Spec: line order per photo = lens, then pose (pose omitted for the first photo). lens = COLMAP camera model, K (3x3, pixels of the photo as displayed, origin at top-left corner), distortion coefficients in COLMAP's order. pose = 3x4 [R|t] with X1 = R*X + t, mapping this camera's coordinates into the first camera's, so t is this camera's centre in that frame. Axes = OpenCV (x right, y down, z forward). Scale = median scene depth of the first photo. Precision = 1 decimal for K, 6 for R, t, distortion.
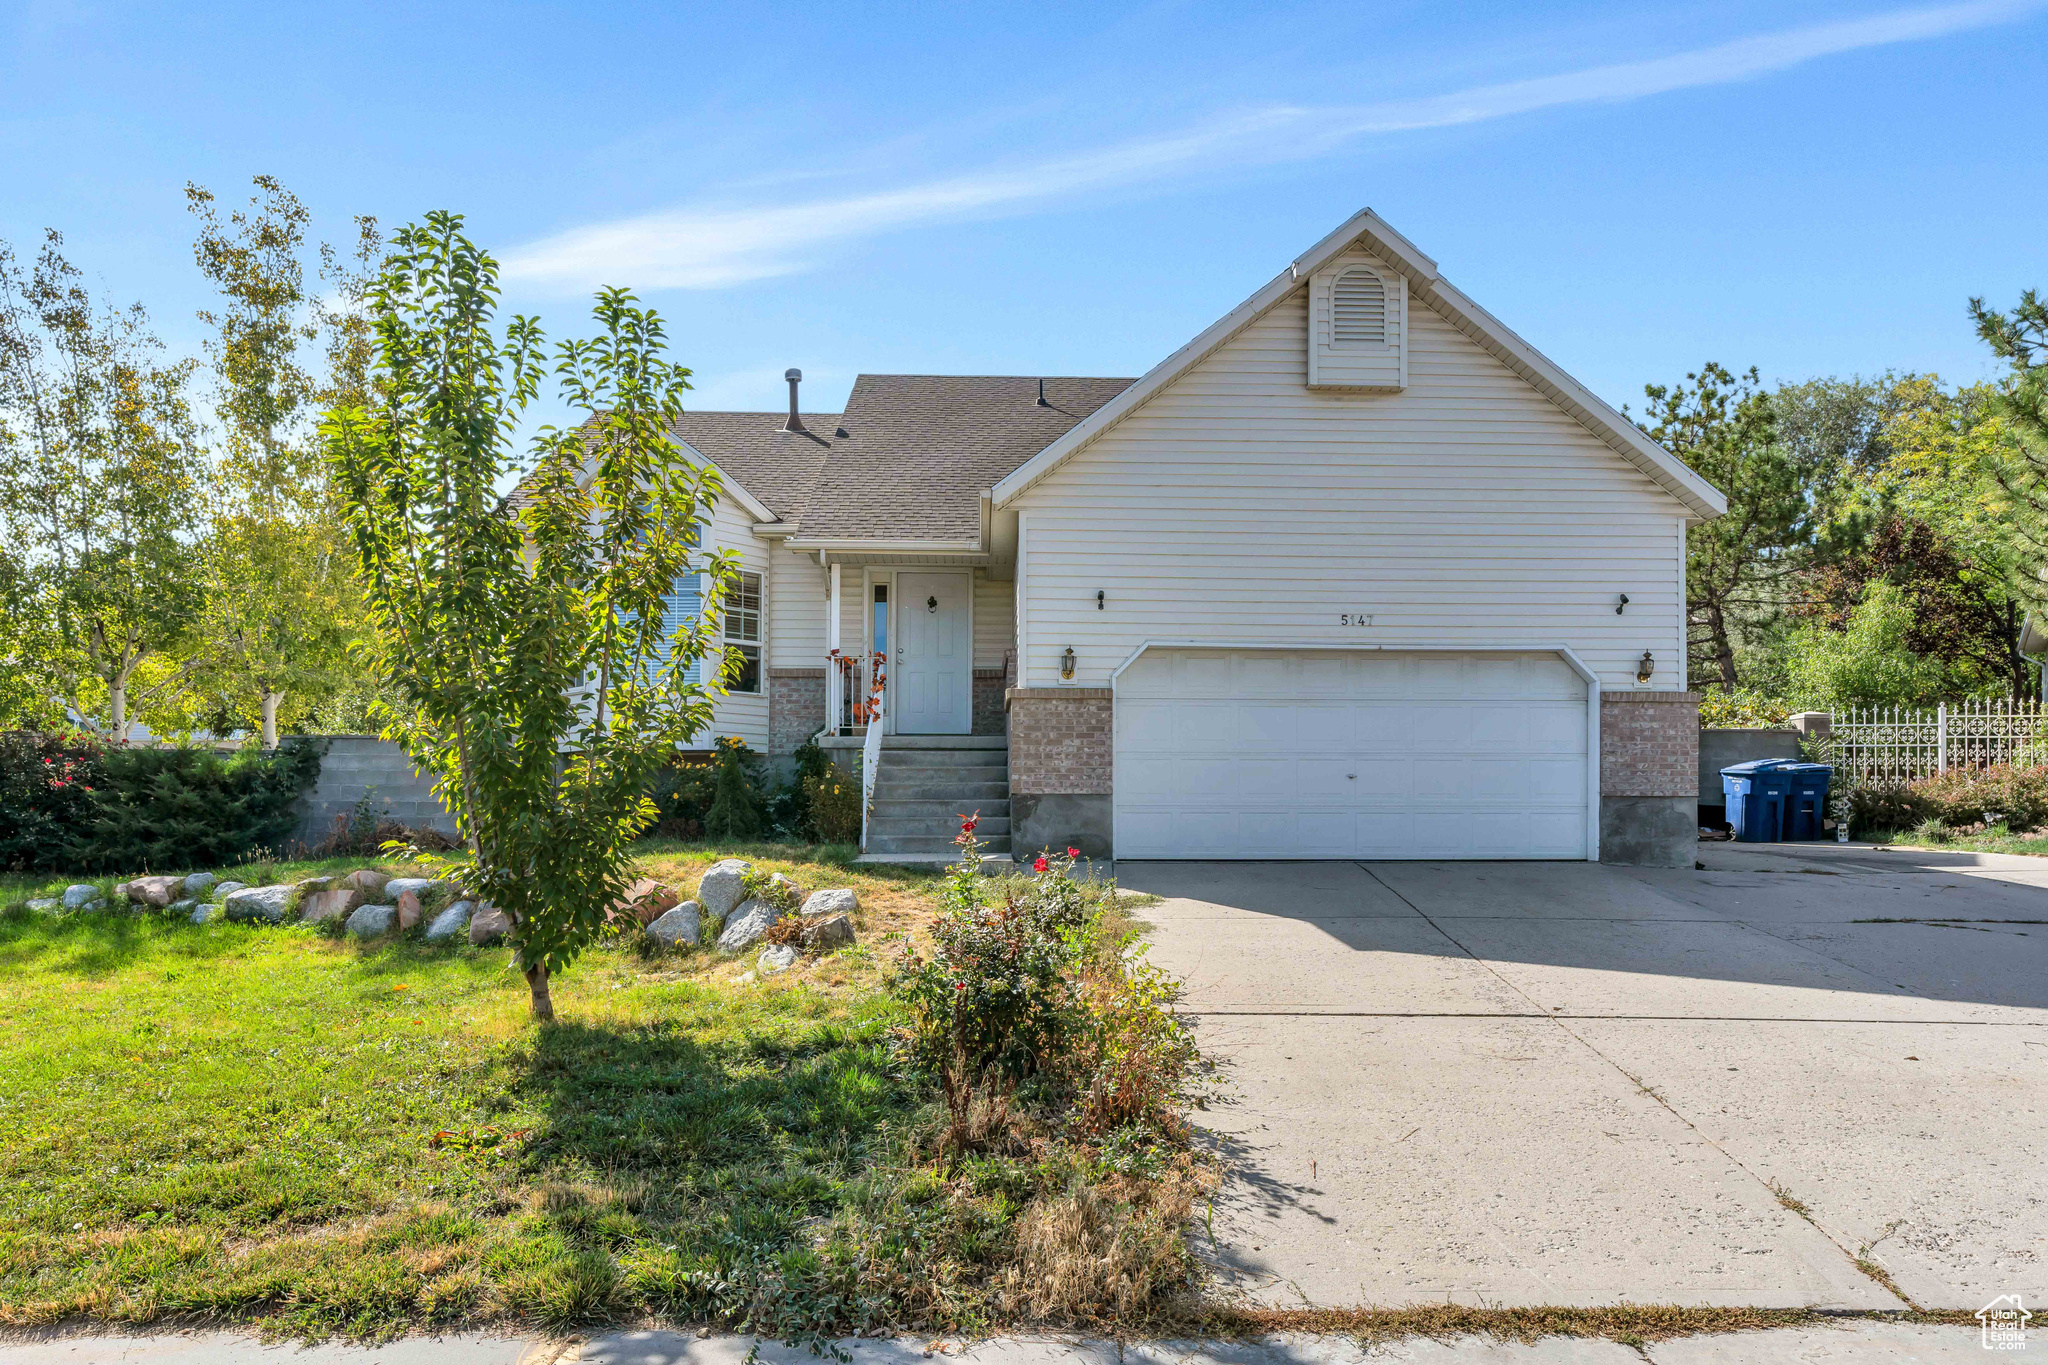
lens RADIAL K [[1390.3, 0, 1024.1], [0, 1390.3, 697.4], [0, 0, 1]] dist [0.006782, 0.003718]
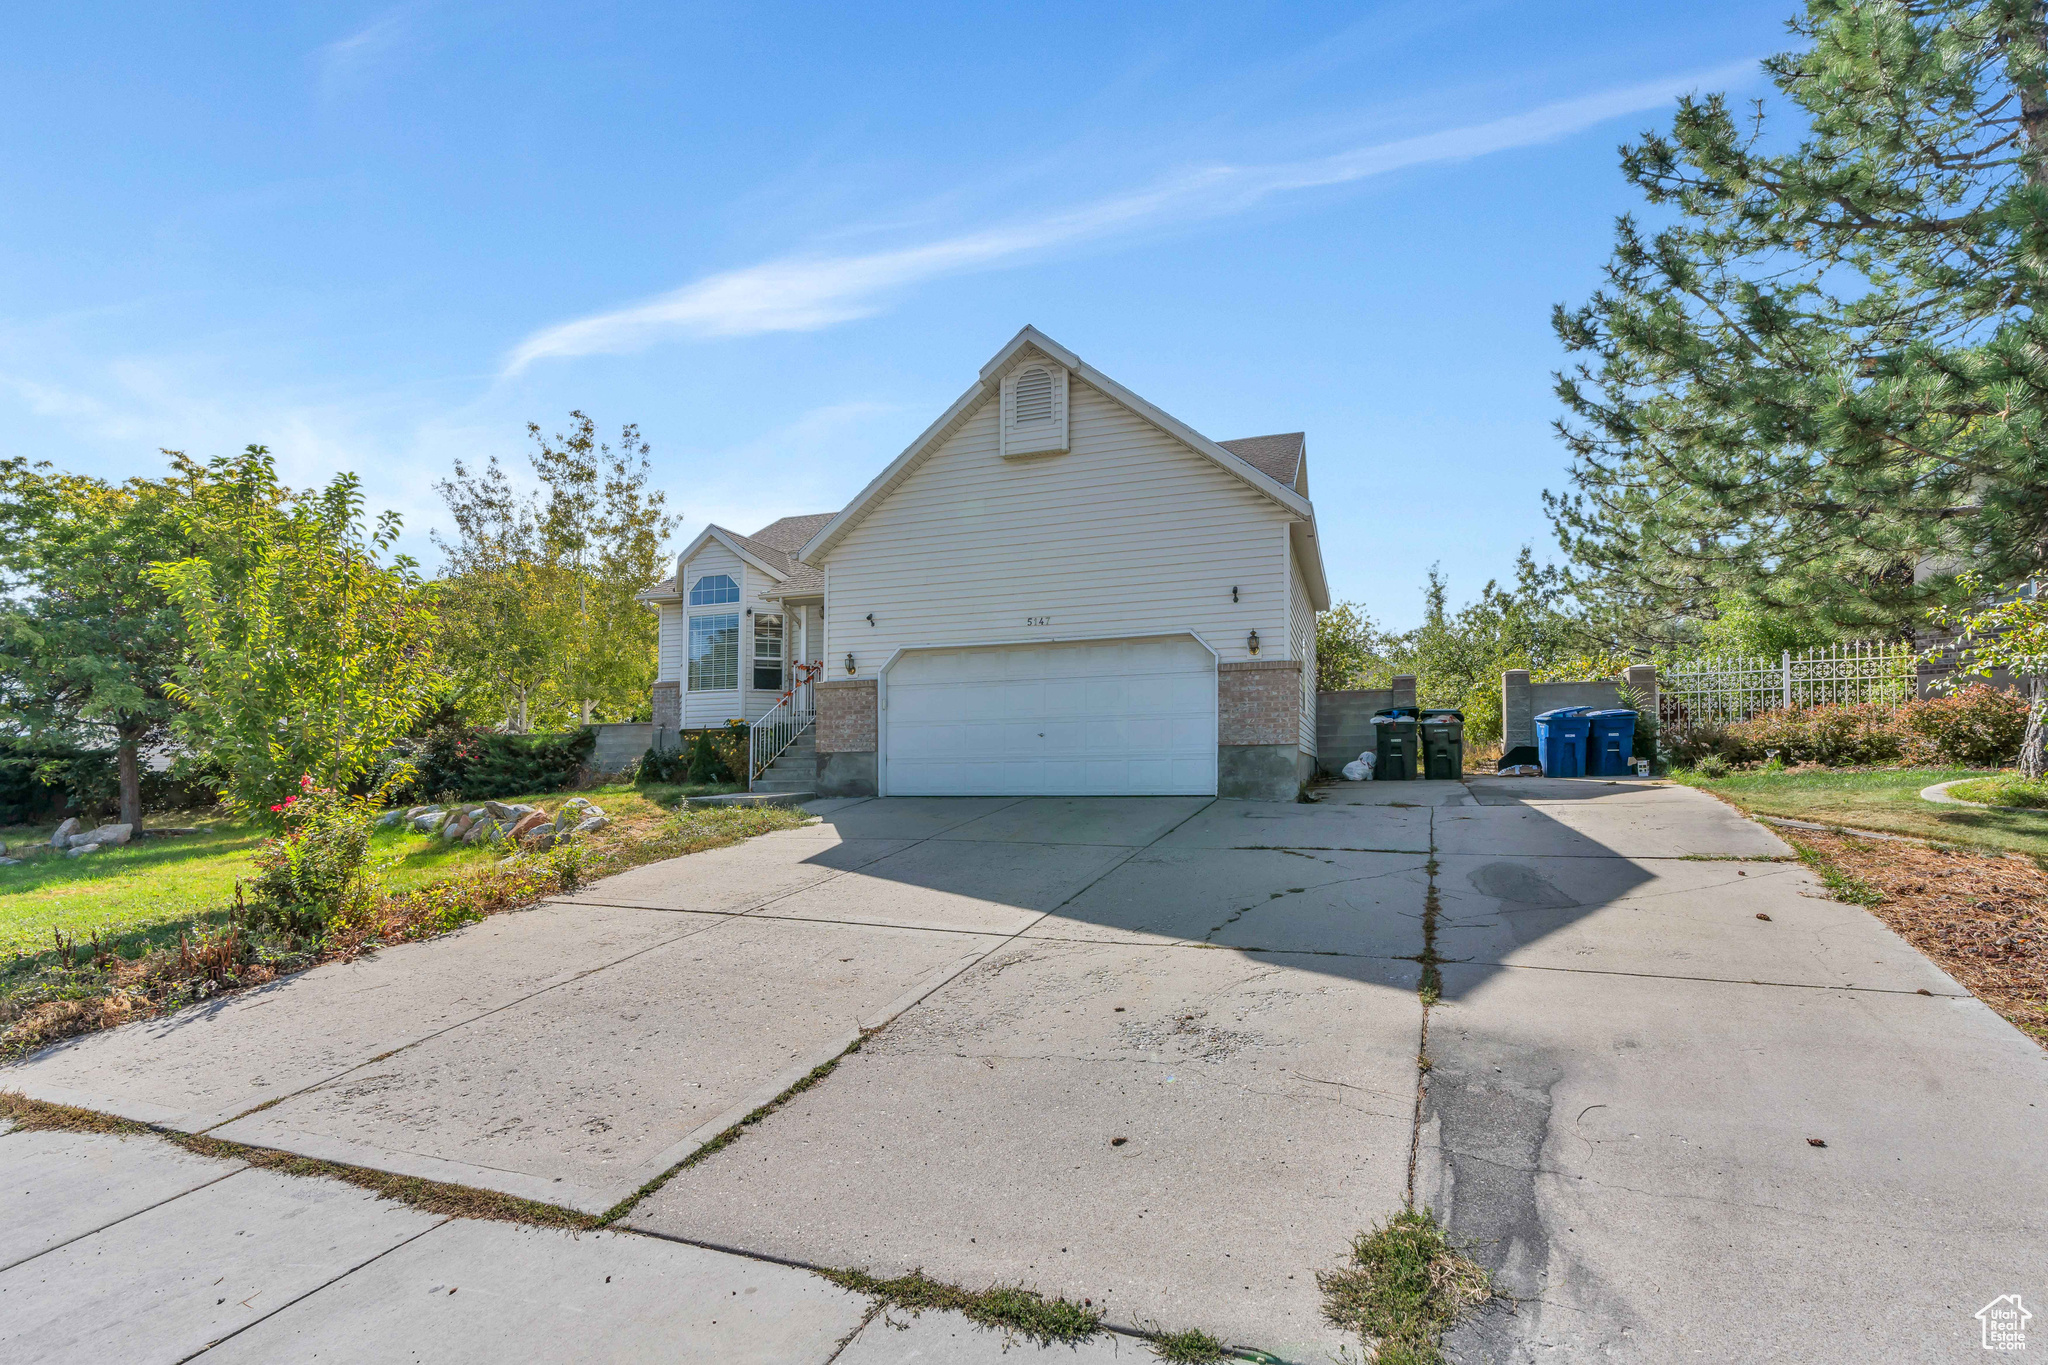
lens RADIAL K [[929.2, 0, 1022.5], [0, 929.2, 664.3], [0, 0, 1]] dist [-0.005402, -0.000016]
pose [[0.933515, -0.052437, -0.354682, 0.544960], [0.045778, 0.998583, -0.027146, 0.011139], [0.355603, 0.009105, 0.934593, 0.134517]]
